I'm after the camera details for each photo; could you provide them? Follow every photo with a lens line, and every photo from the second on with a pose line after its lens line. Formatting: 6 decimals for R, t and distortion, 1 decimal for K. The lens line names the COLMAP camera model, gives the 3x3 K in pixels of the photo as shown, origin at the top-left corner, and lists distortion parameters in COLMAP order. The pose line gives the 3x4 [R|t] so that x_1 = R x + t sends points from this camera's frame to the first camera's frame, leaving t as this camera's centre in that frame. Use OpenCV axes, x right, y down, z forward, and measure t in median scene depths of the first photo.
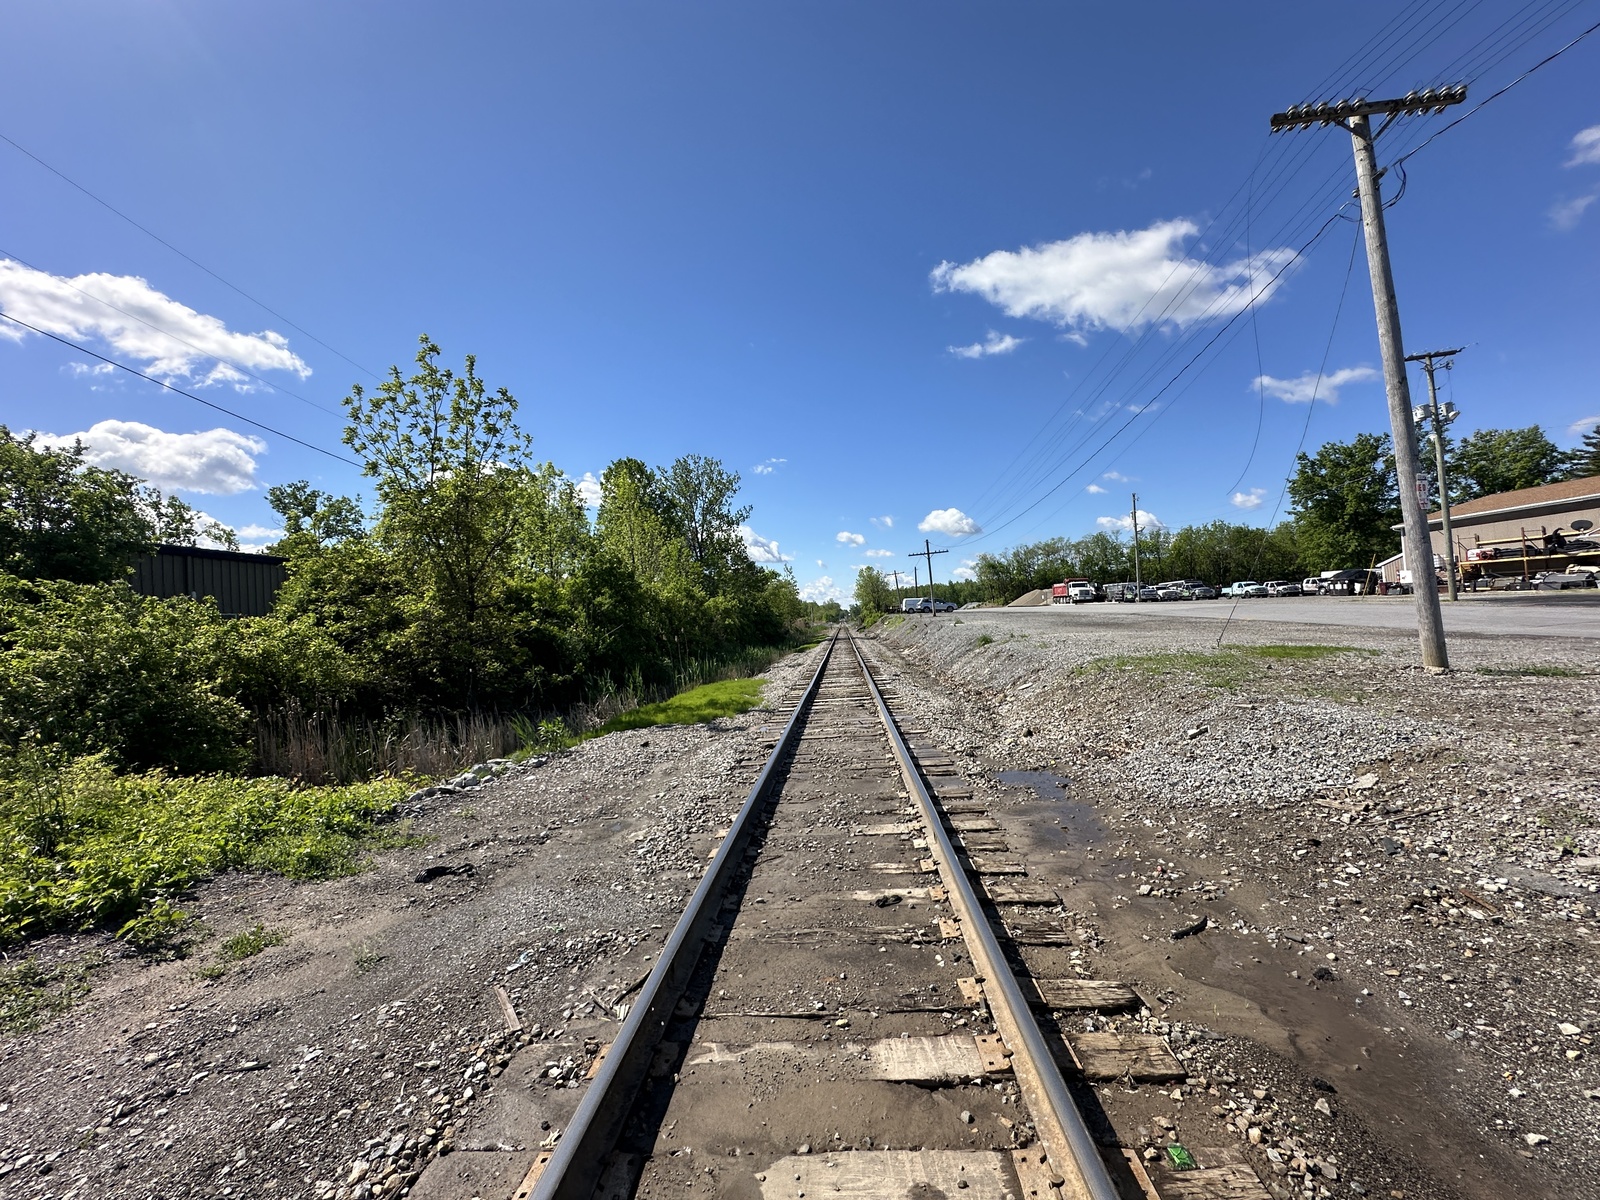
lens RADIAL K [[627.4, 0, 811.5], [0, 627.4, 598.8], [0, 0, 1]] dist [-0.014426, 0.001774]
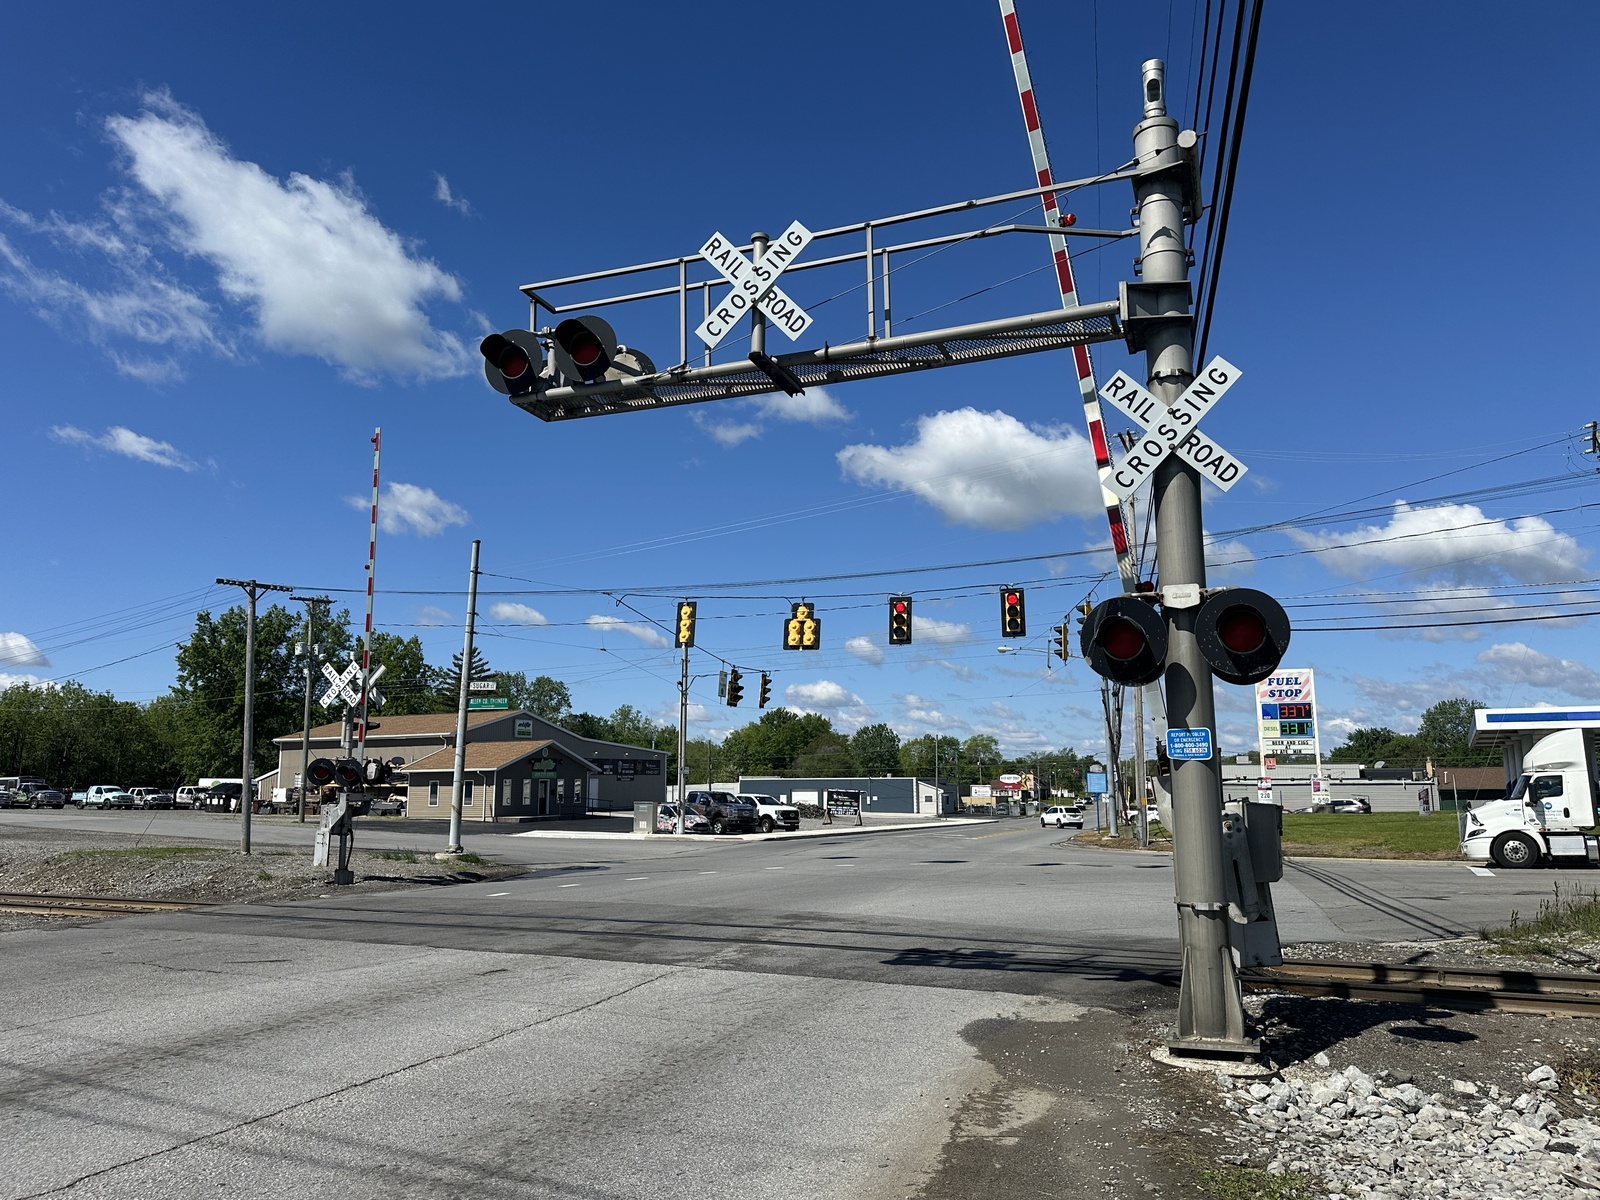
lens RADIAL K [[1162.2, 0, 766.4], [0, 1162.2, 599.1], [0, 0, 1]] dist [0.018831, -0.036106]
pose [[0.417335, 0.203434, 0.885690, -0.219469], [-0.047575, 0.978176, -0.202260, -0.002108], [-0.907507, 0.042274, 0.417905, -0.260214]]
